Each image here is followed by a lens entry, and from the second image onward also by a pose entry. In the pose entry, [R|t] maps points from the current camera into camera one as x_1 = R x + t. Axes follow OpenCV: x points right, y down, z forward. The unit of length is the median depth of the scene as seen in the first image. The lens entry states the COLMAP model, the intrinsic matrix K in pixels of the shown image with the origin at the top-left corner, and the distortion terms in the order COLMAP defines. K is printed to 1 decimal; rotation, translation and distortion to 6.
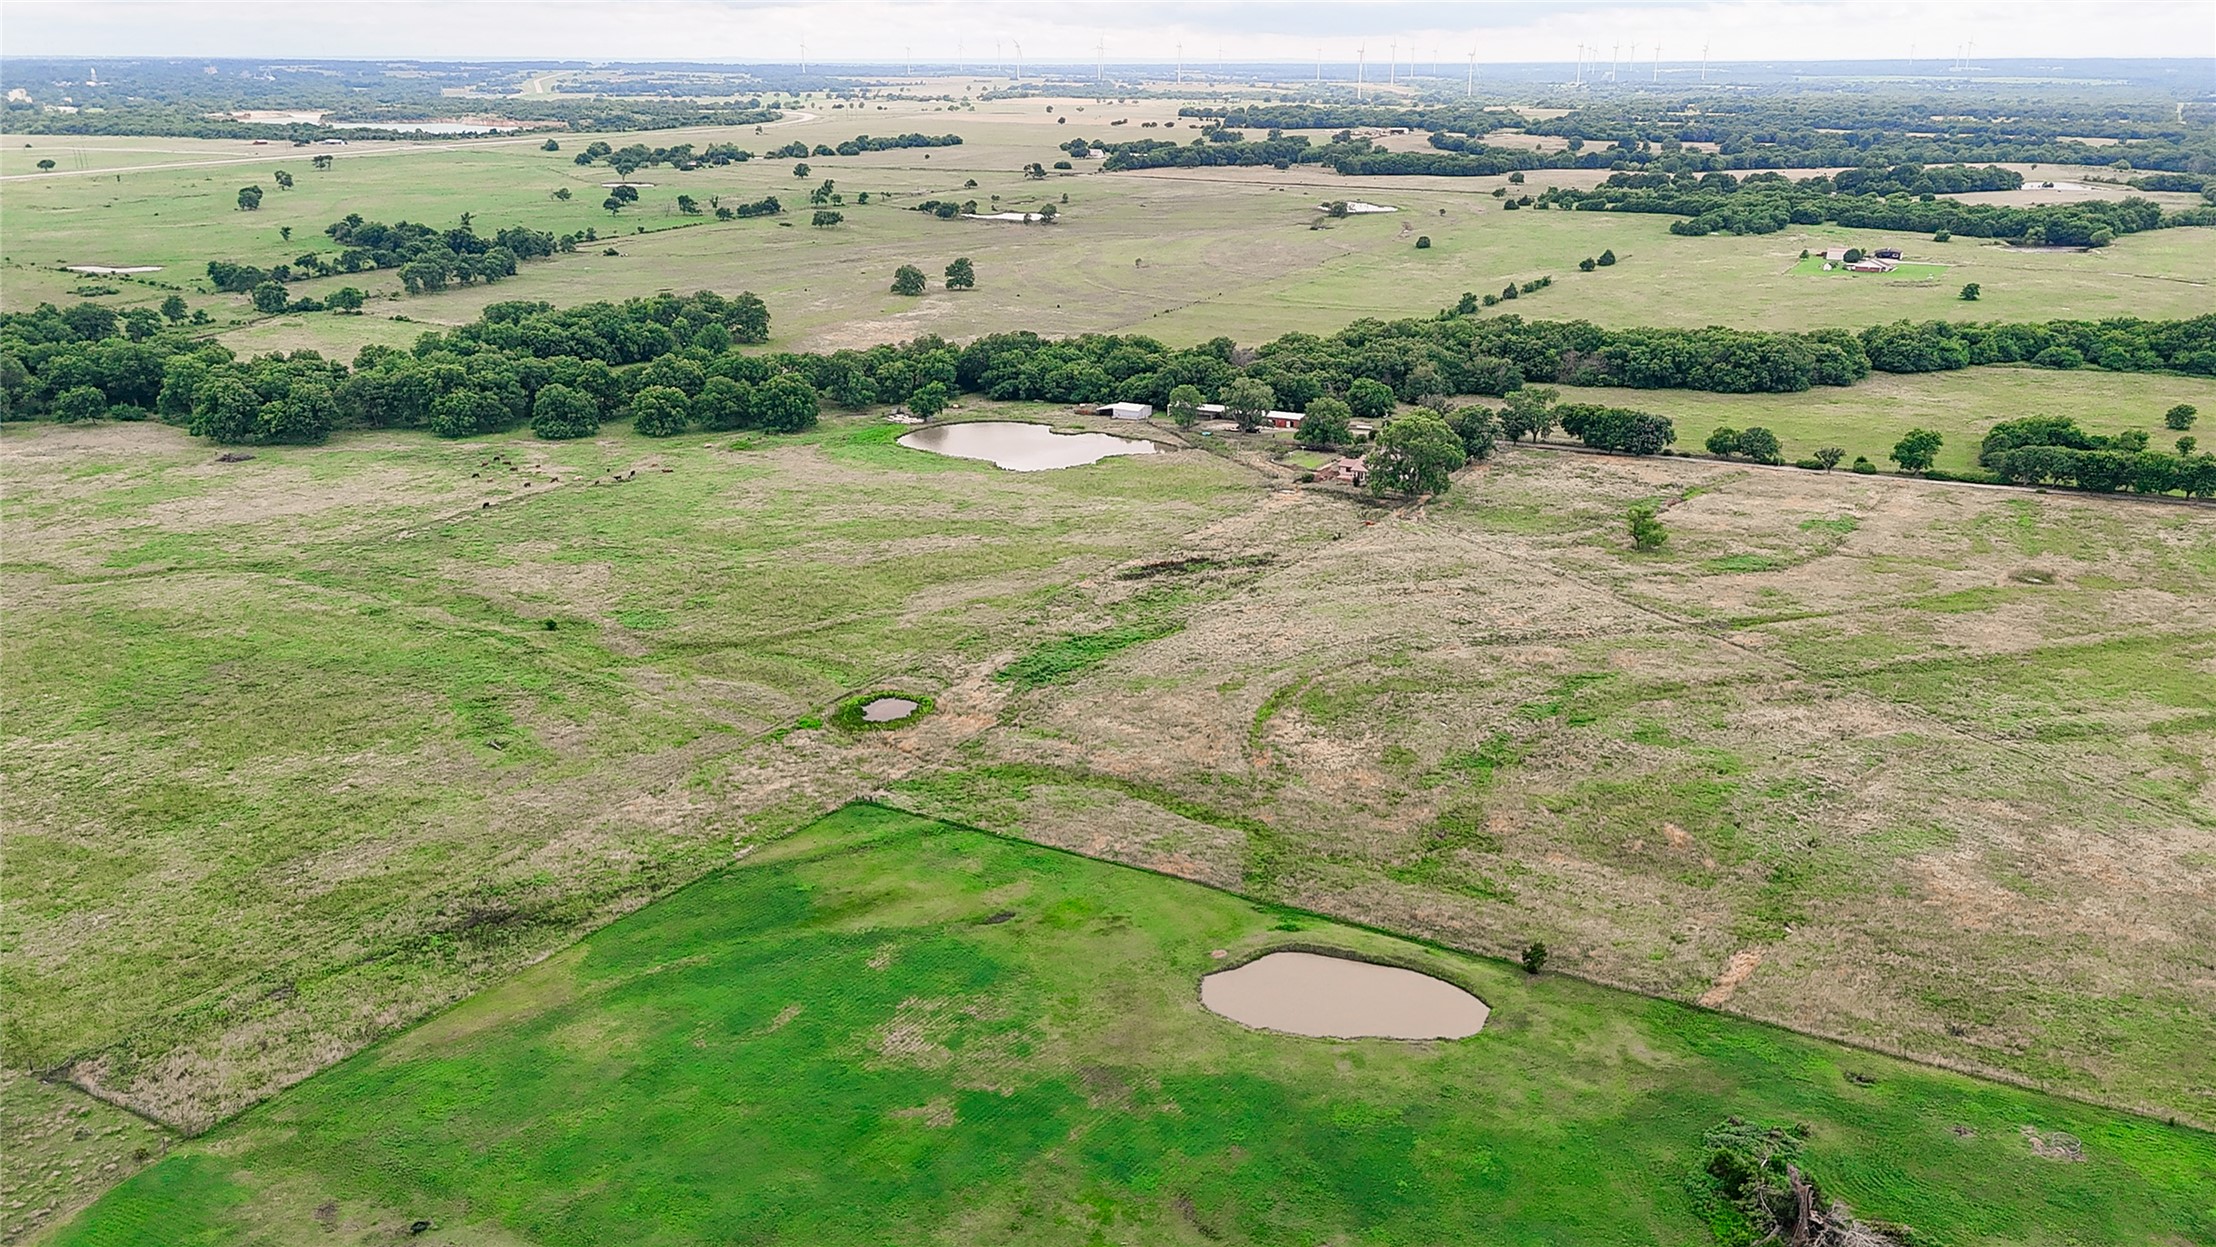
lens RADIAL K [[1660.8, 0, 1108.0], [0, 1660.8, 623.5], [0, 0, 1]] dist [0.077400, -0.068118]
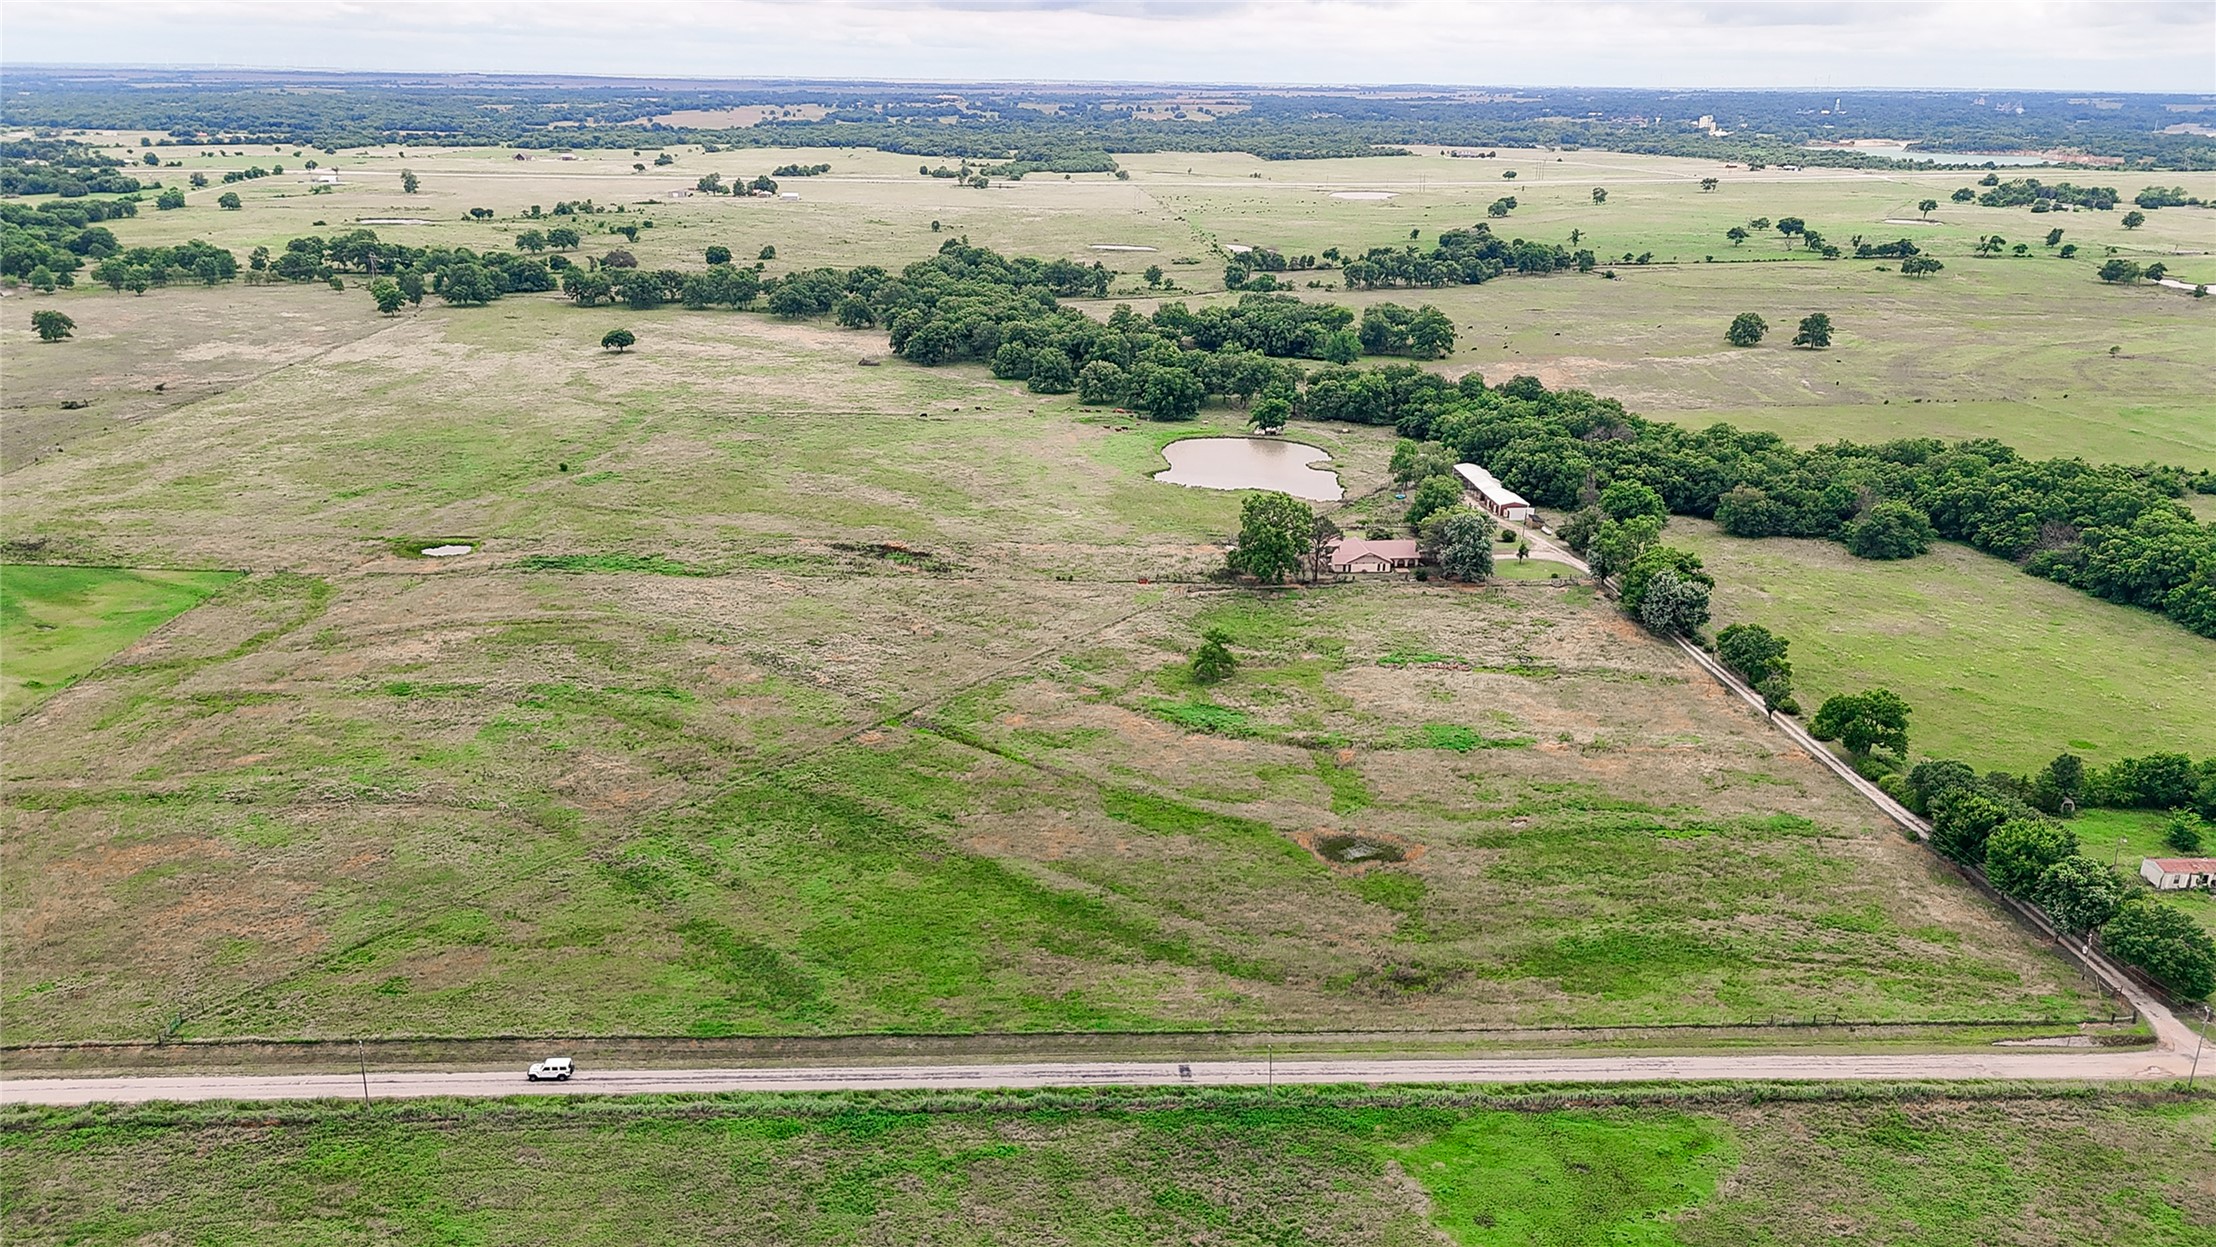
lens RADIAL K [[1642.9, 0, 1108.0], [0, 1642.9, 623.5], [0, 0, 1]] dist [0.073948, -0.064456]
pose [[0.547146, 0.270051, -0.792277, 0.422301], [-0.281275, 0.950803, 0.129837, -0.072993], [0.788362, 0.151808, 0.596187, 0.218987]]
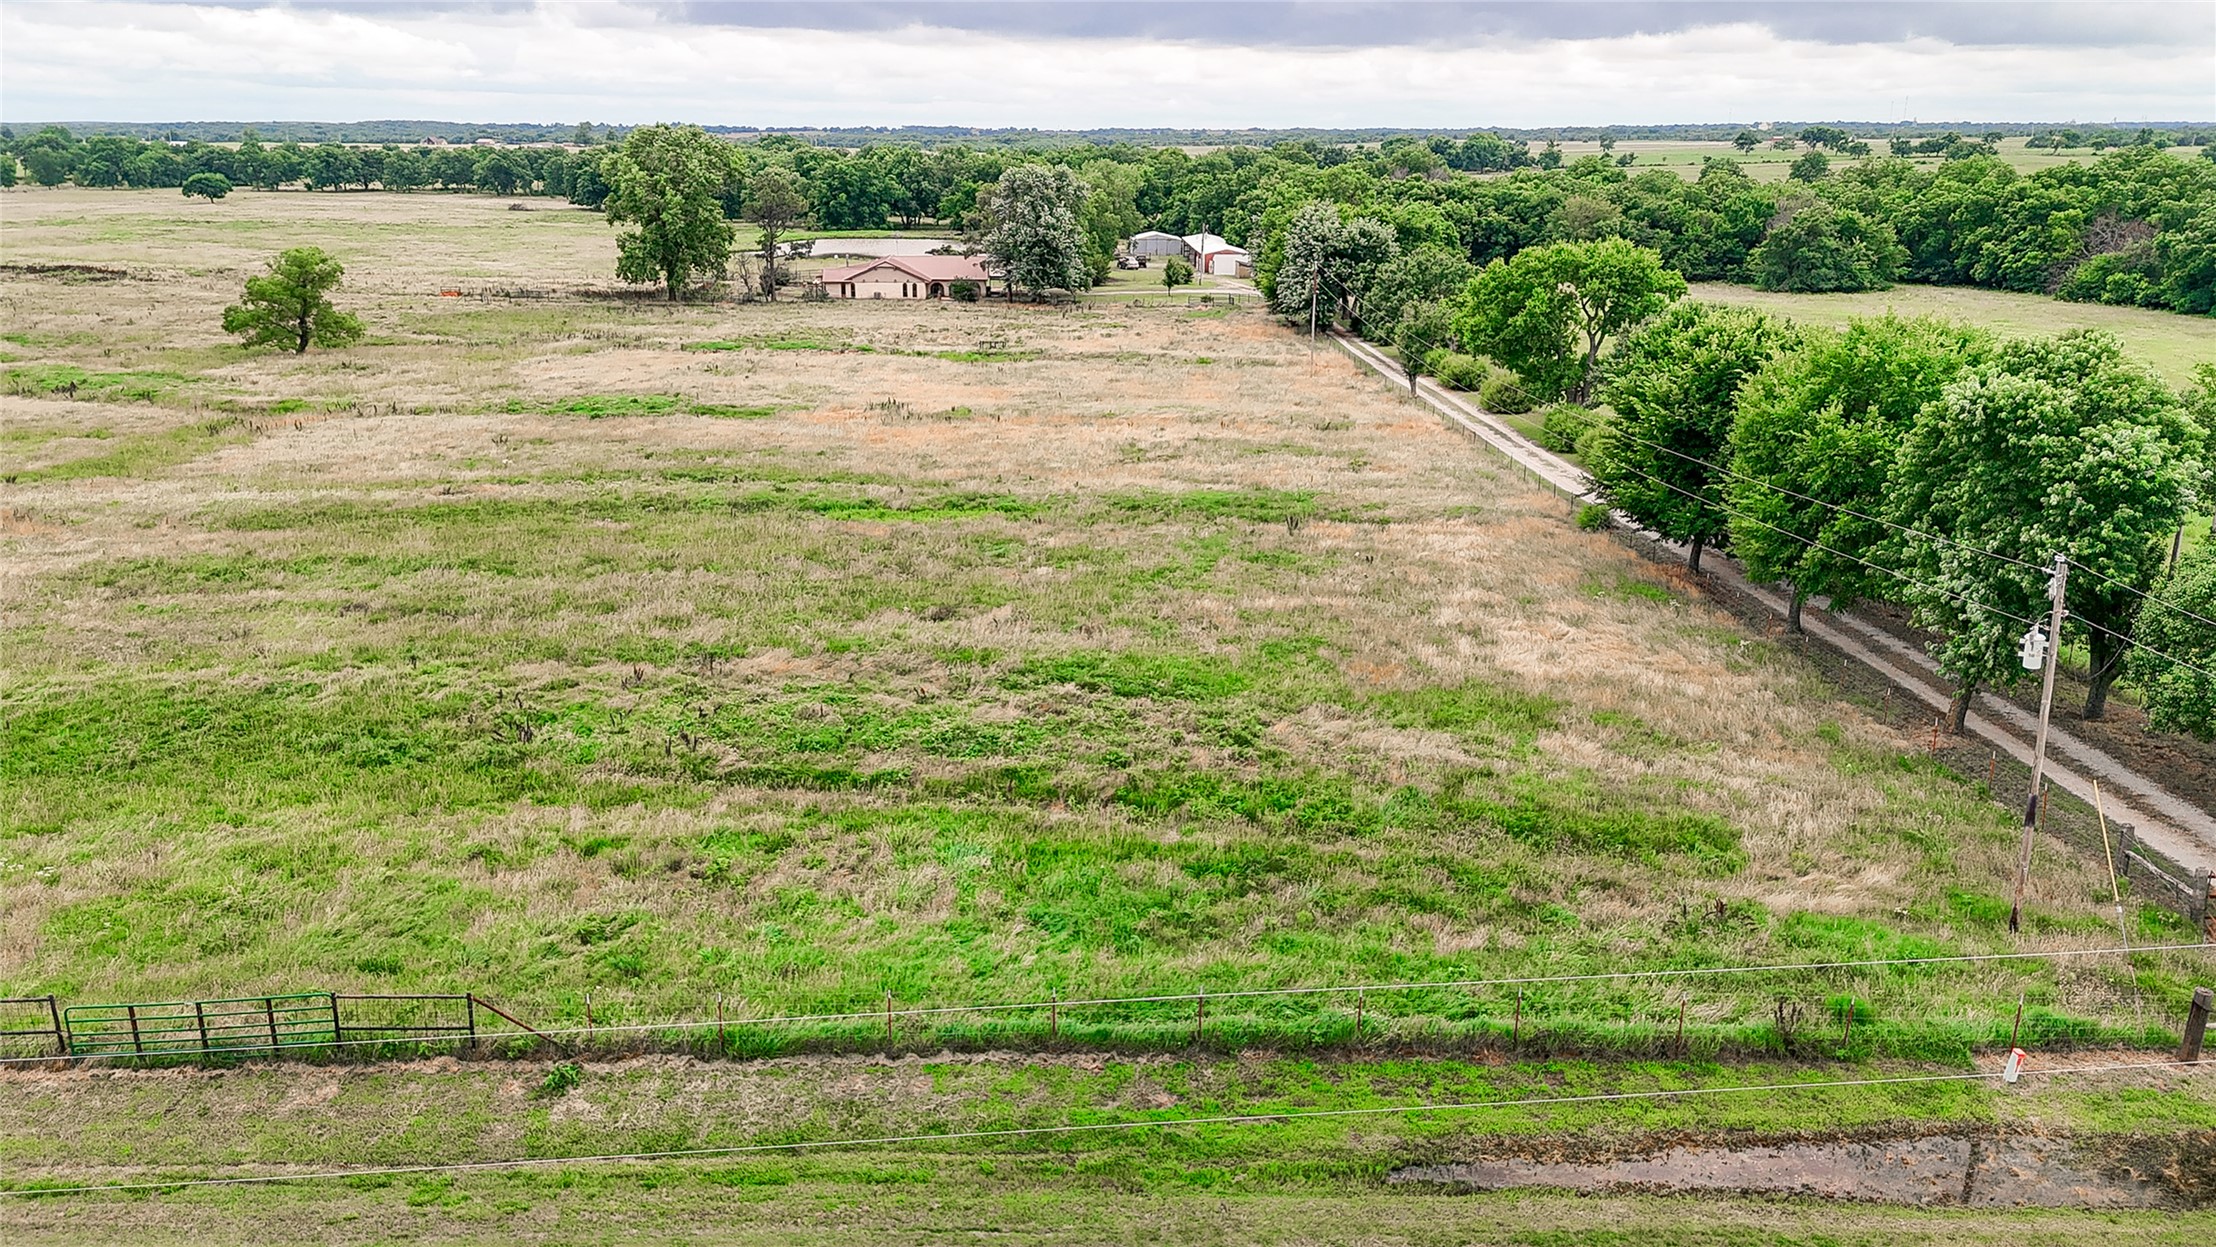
lens RADIAL K [[1653.0, 0, 1099.4], [0, 1653.0, 663.7], [0, 0, 1]] dist [0.073132, -0.068665]
pose [[0.508215, 0.251372, -0.823729, 0.346851], [-0.269849, 0.954771, 0.124873, -0.036130], [0.817862, 0.158820, 0.553062, 0.431081]]
